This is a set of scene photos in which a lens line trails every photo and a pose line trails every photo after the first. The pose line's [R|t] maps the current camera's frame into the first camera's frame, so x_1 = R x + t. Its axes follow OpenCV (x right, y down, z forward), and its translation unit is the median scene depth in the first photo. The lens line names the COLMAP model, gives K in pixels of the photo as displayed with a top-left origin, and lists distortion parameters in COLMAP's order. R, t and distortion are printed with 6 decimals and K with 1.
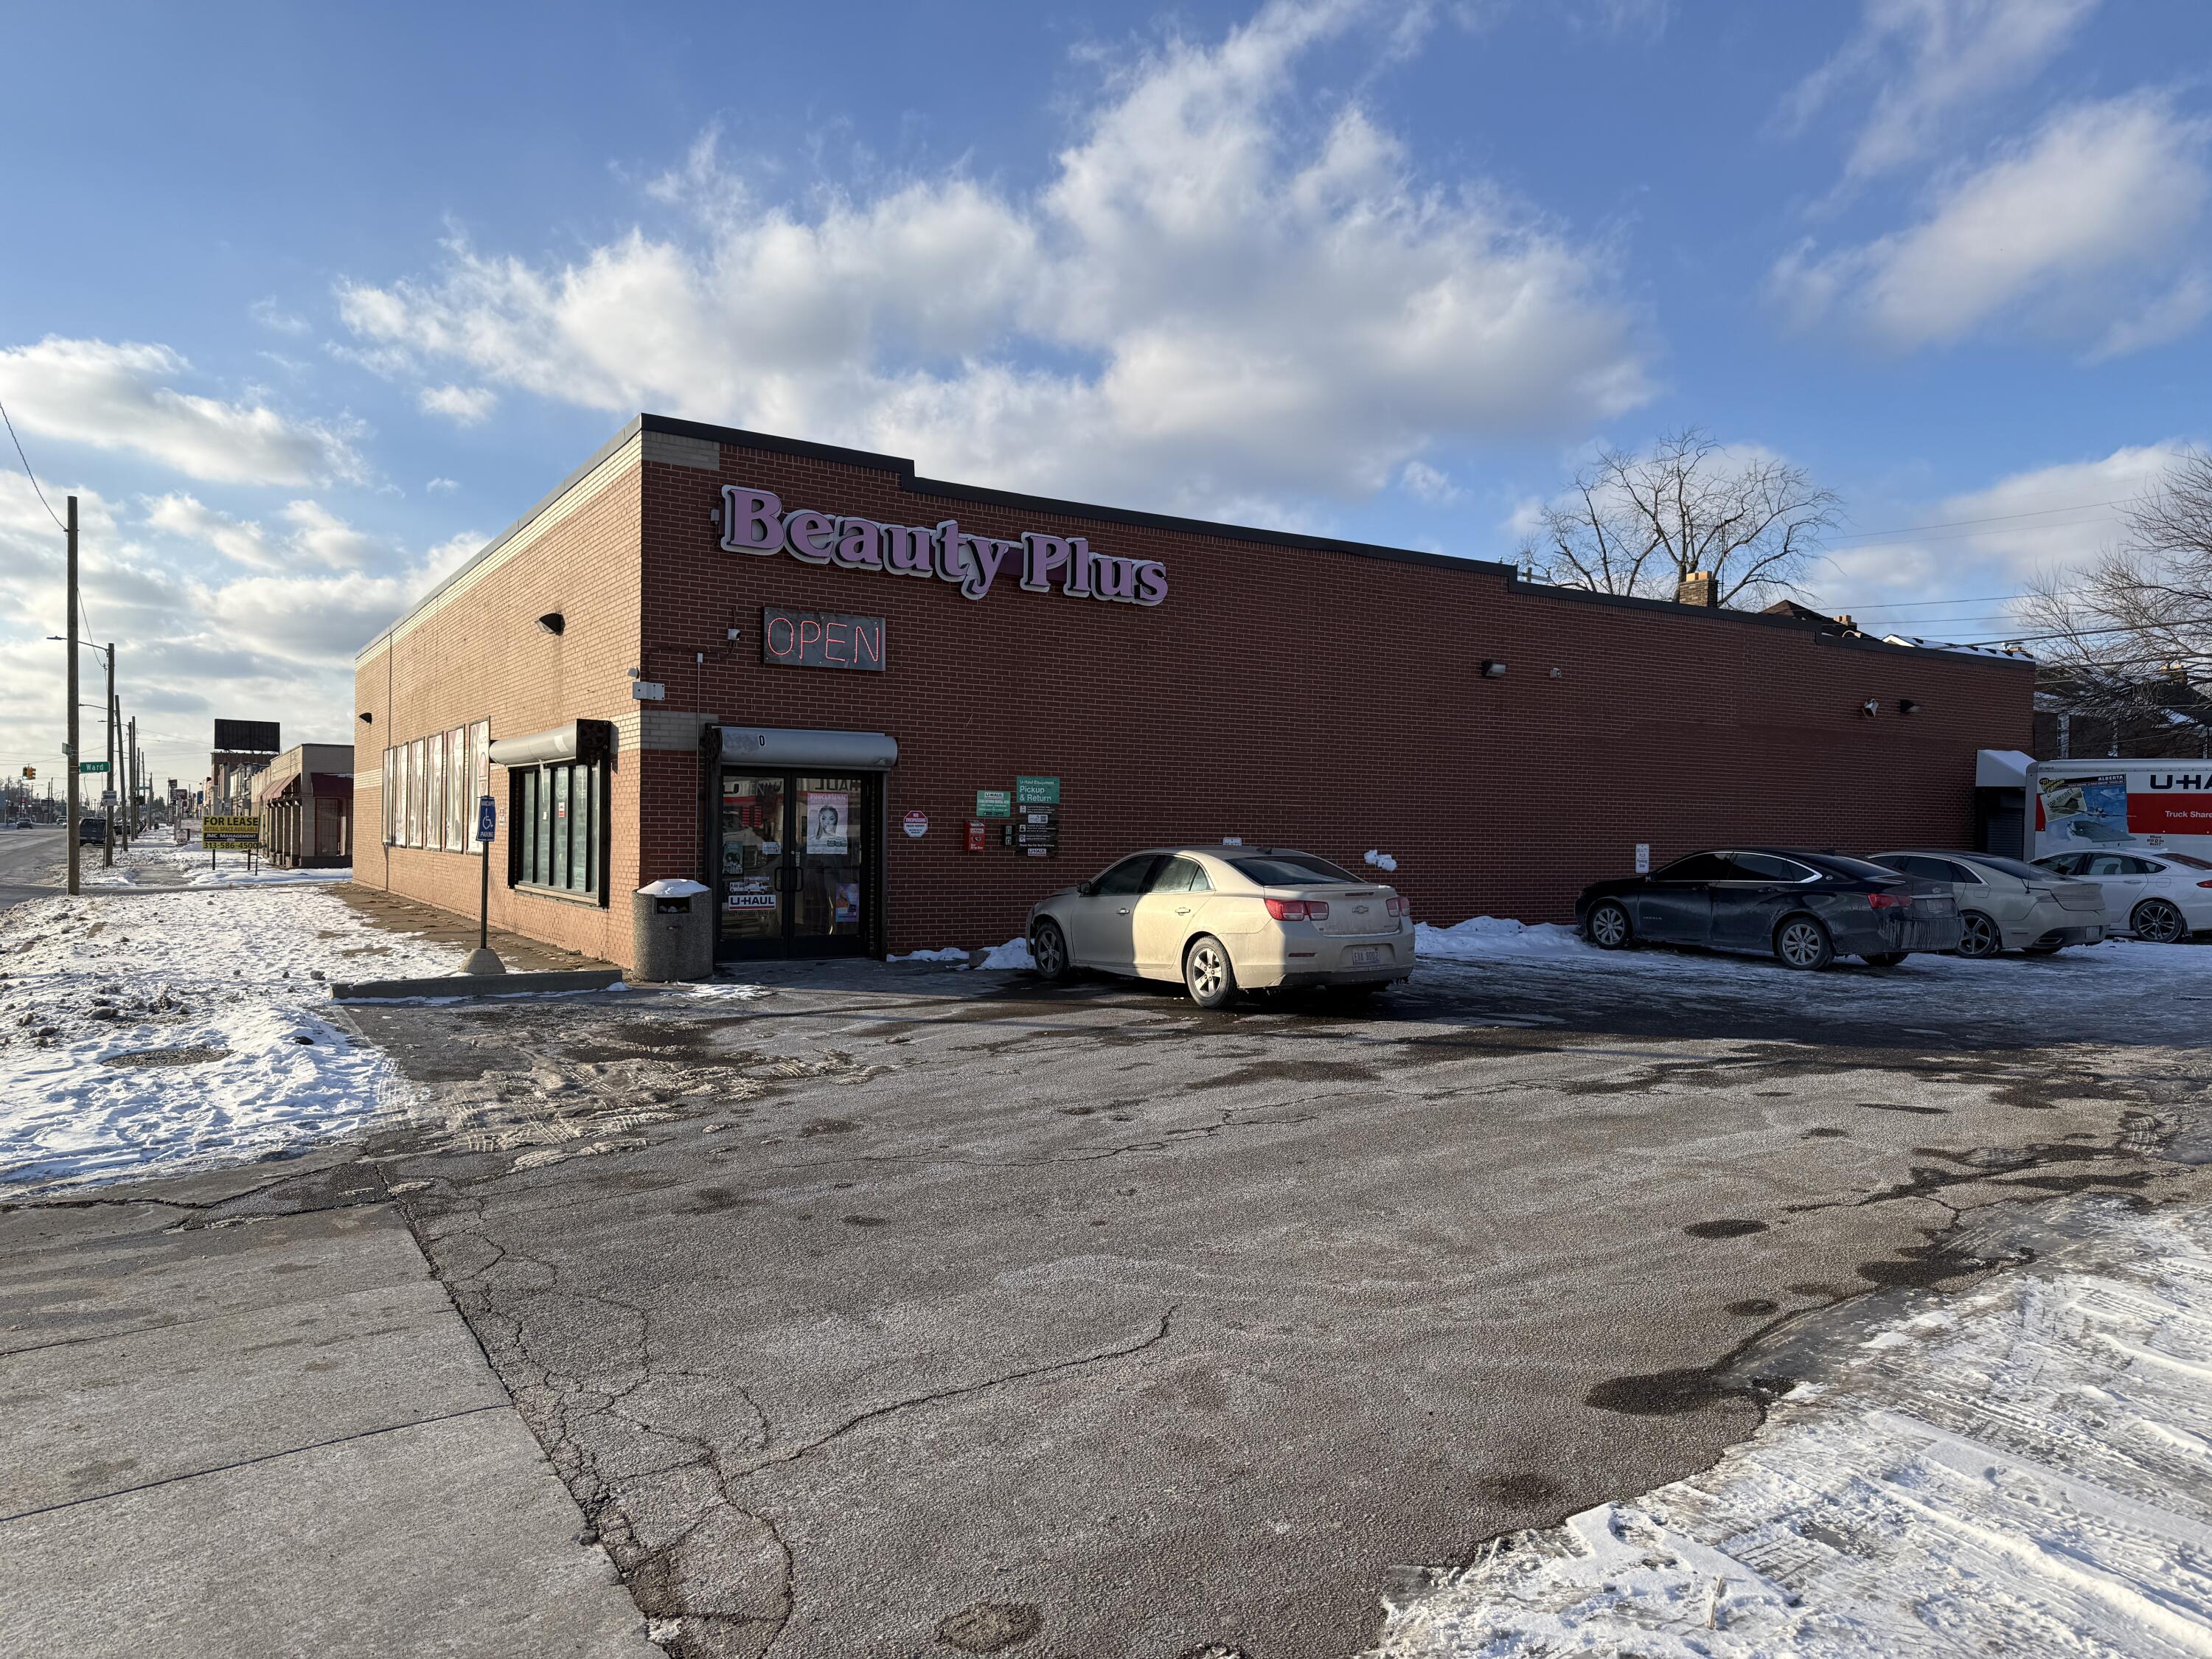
lens RADIAL K [[1568.9, 0, 1117.2], [0, 1568.9, 836.9], [0, 0, 1]] dist [0.099988, -0.088329]
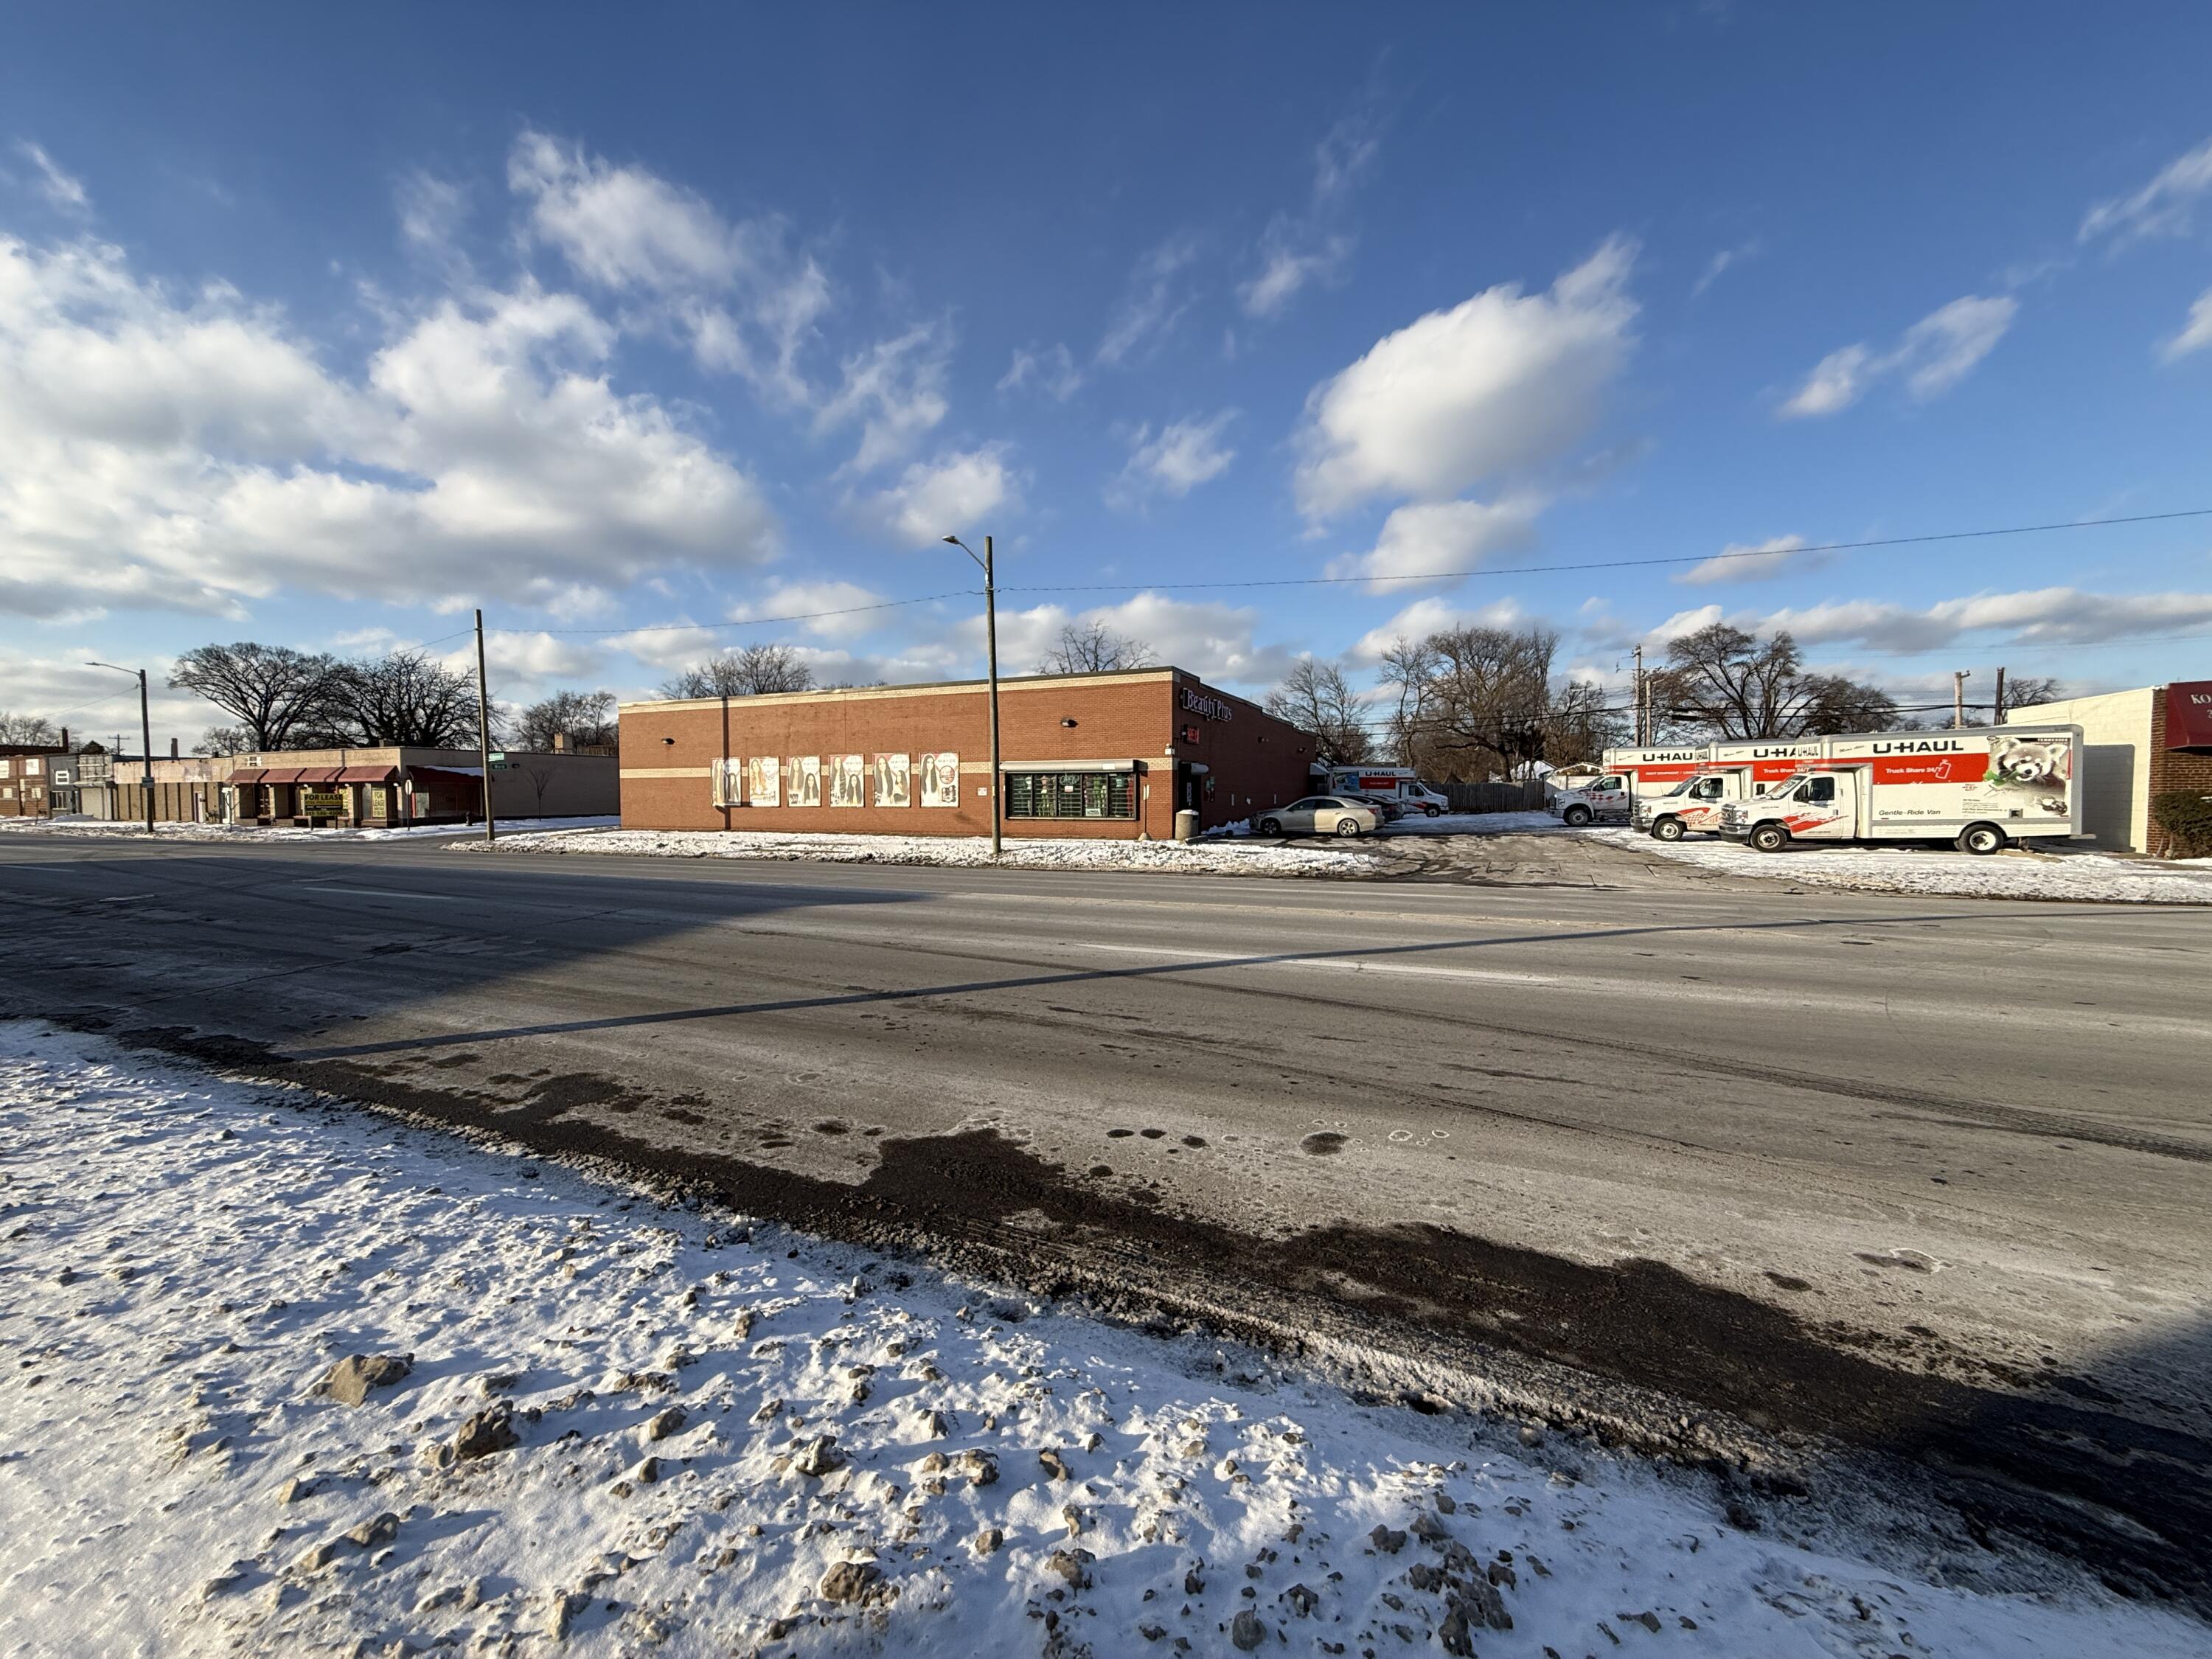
lens RADIAL K [[889.9, 0, 1108.7], [0, 889.9, 842.2], [0, 0, 1]] dist [0.031880, -0.000018]
pose [[0.823396, -0.048165, 0.565419, -1.382212], [0.017332, 0.998061, 0.059780, -0.018810], [-0.567202, -0.039423, 0.822634, -0.402625]]
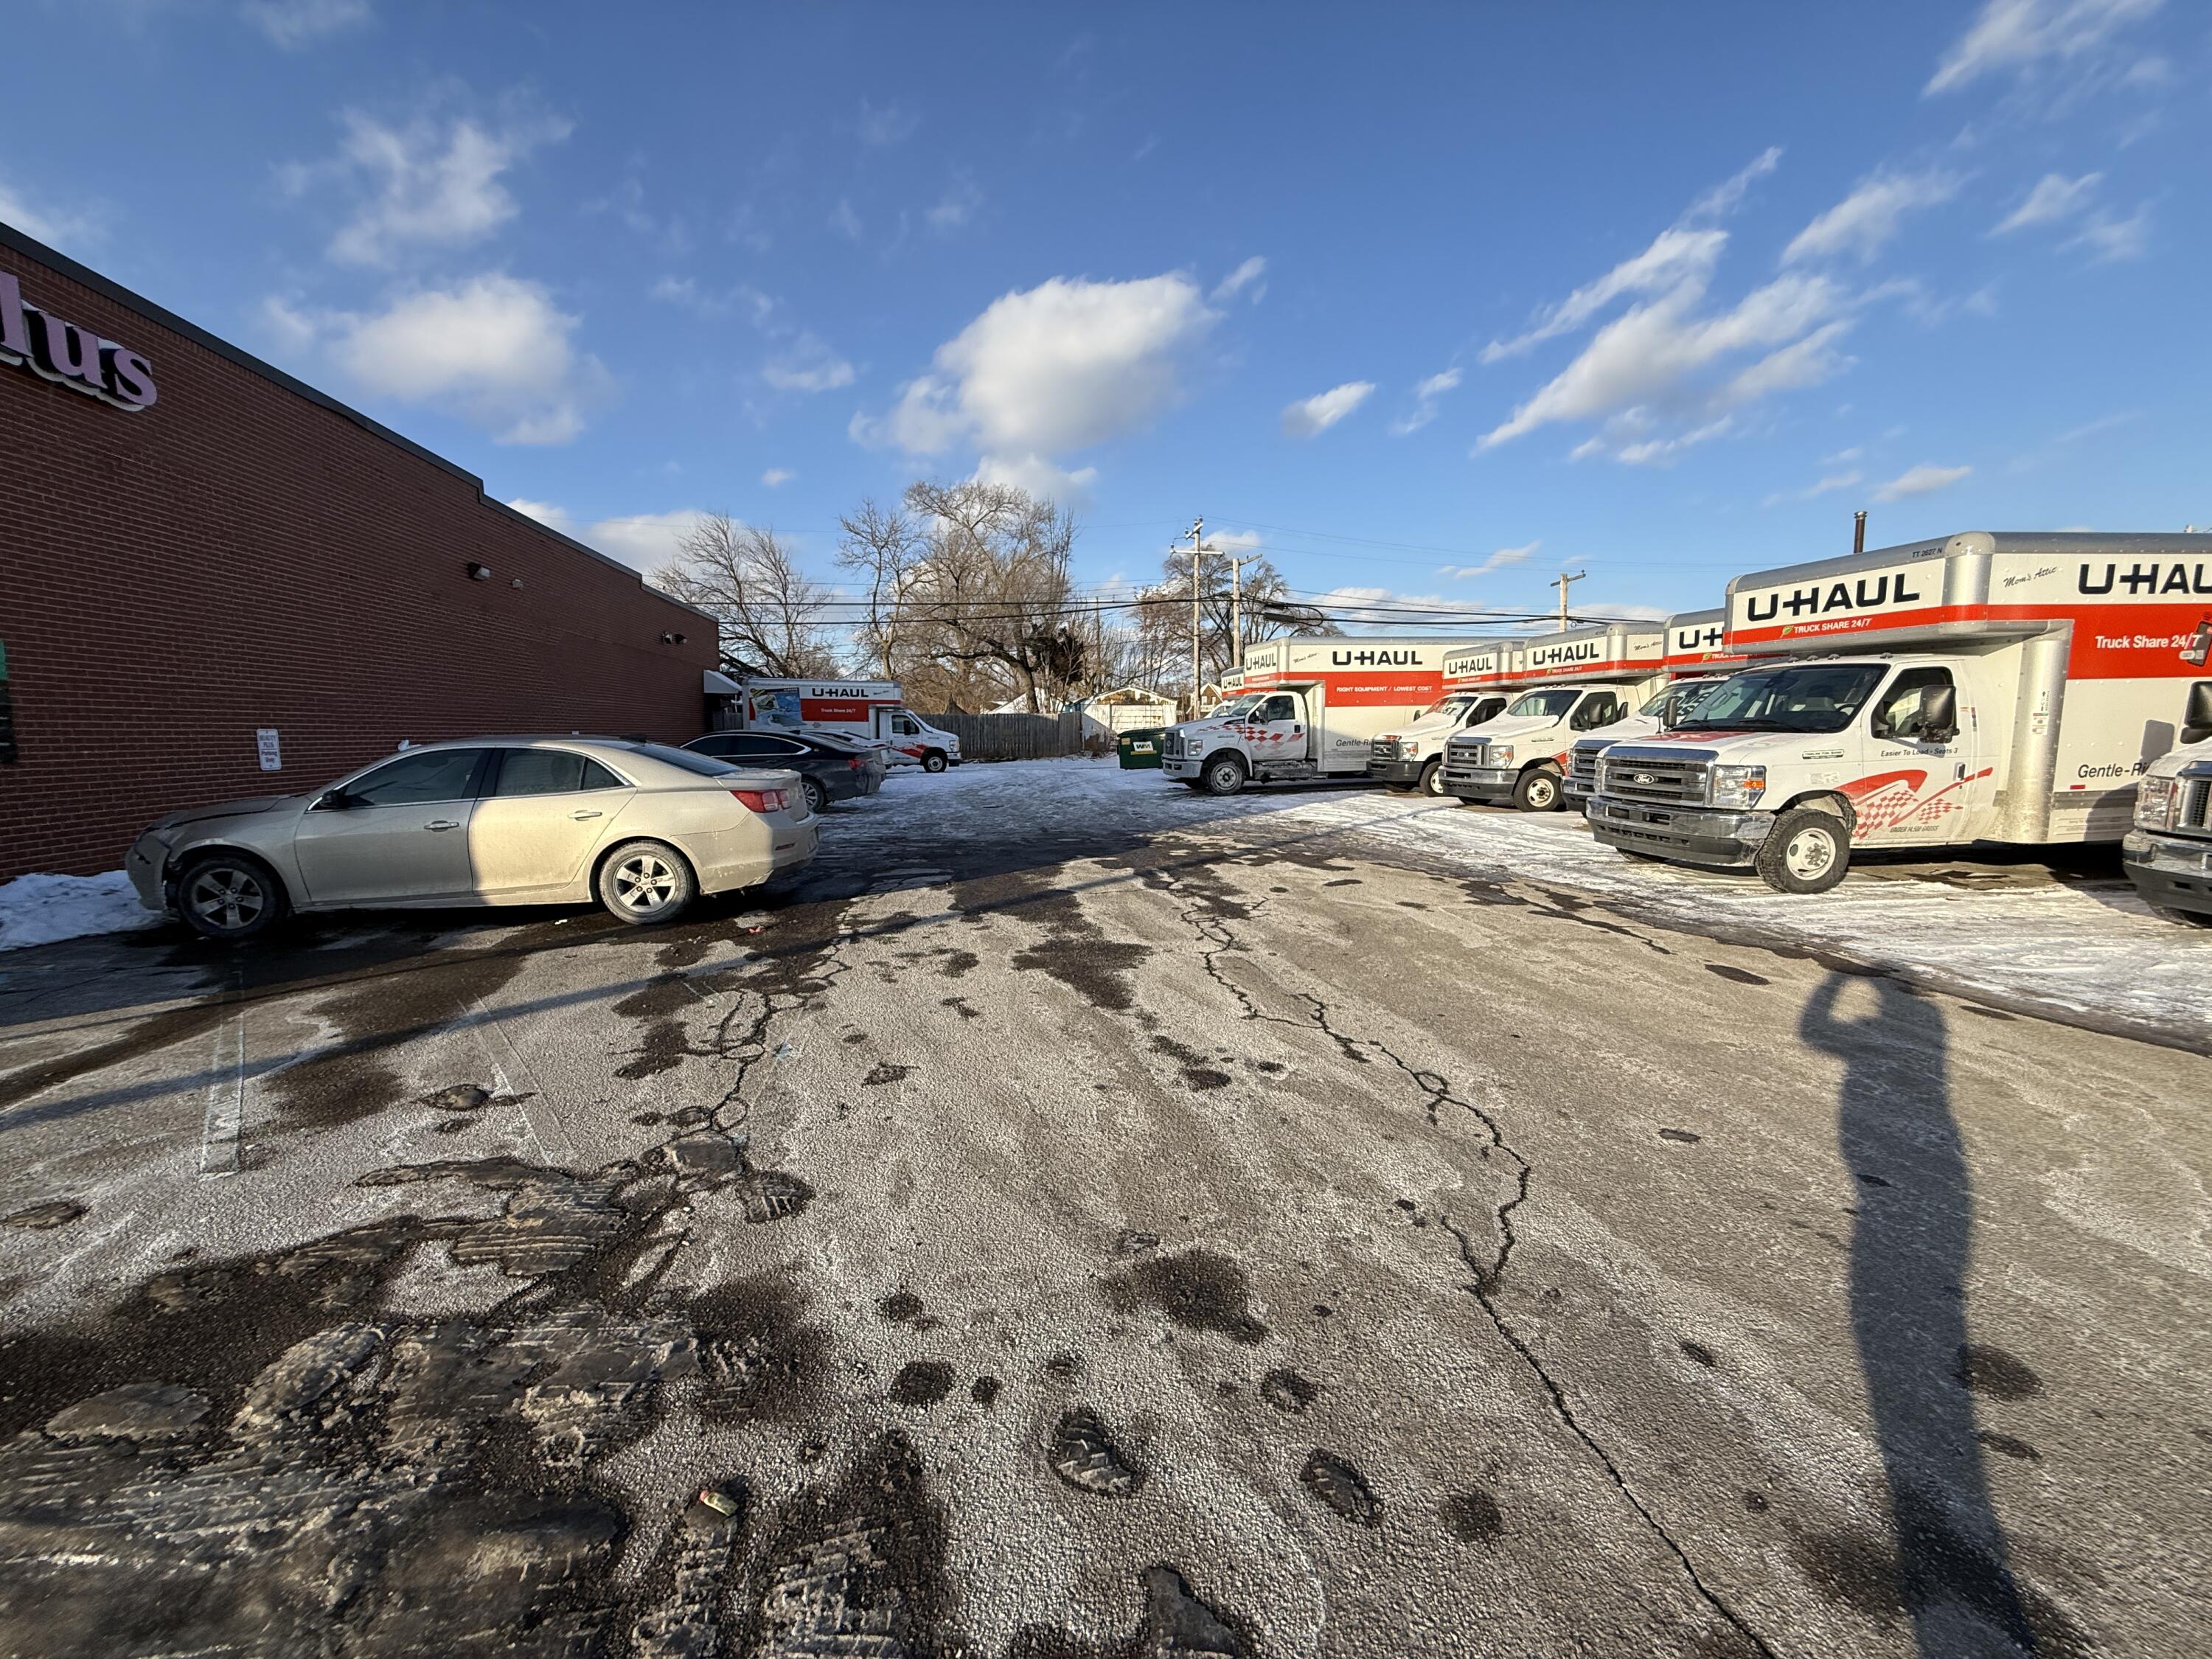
lens RADIAL K [[881.3, 0, 1100.4], [0, 881.3, 816.3], [0, 0, 1]] dist [0.001731, 0.000028]
pose [[0.396888, -0.105427, 0.911792, -0.224250], [0.014029, 0.993962, 0.108821, 0.001818], [-0.917760, -0.030398, 0.395970, 0.480668]]
